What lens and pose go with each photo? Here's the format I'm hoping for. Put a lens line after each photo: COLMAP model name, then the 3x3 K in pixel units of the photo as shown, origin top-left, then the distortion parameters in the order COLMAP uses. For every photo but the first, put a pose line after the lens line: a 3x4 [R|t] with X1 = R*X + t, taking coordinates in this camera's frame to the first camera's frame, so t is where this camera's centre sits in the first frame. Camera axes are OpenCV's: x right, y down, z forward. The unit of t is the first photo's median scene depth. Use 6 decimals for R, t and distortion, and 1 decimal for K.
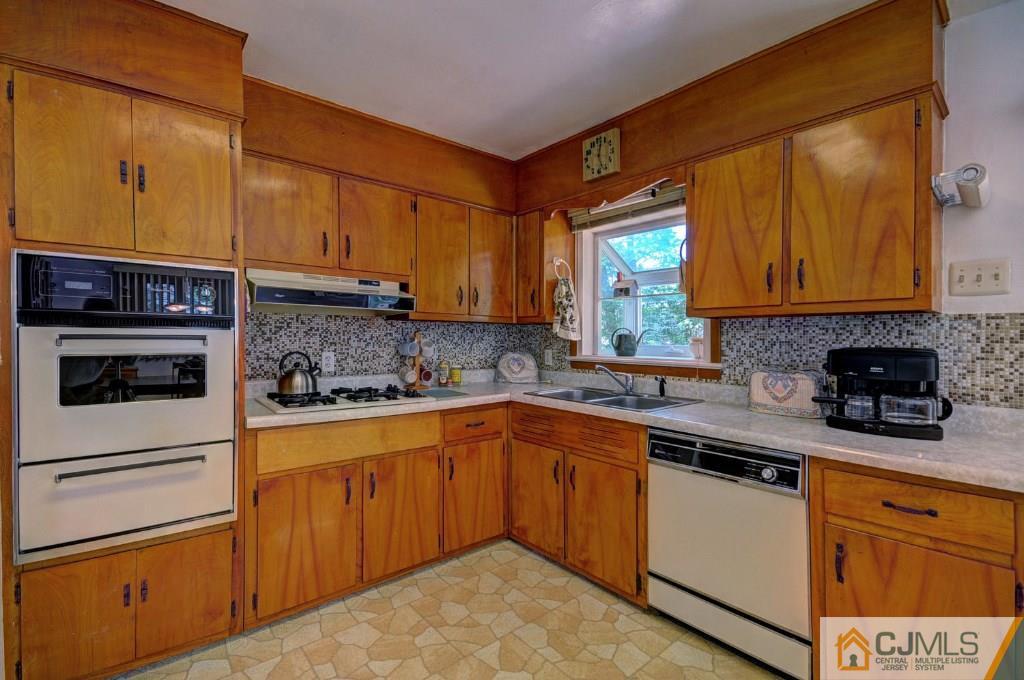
lens RADIAL K [[453.5, 0, 508.8], [0, 453.5, 341.5], [0, 0, 1]] dist [-0.000275, 0.000249]
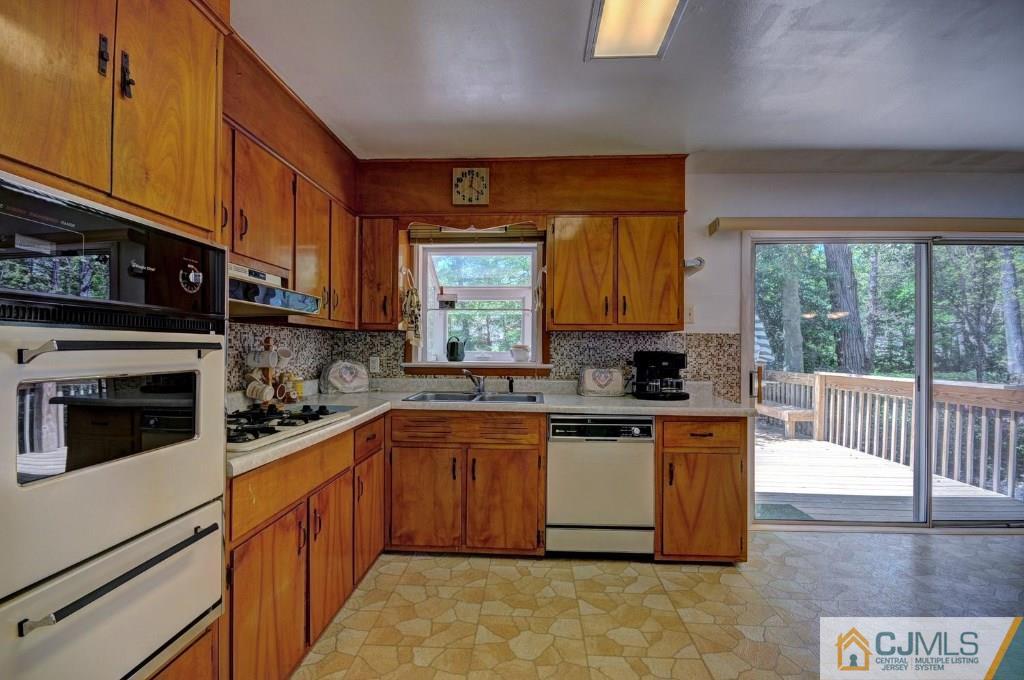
lens RADIAL K [[451.2, 0, 511.9], [0, 451.2, 344.5], [0, 0, 1]] dist [-0.000033, -0.000223]
pose [[0.680541, 0.001094, 0.732709, -0.639668], [0.003605, 0.999982, -0.004842, -0.004877], [-0.732701, 0.005937, 0.680524, 0.171480]]
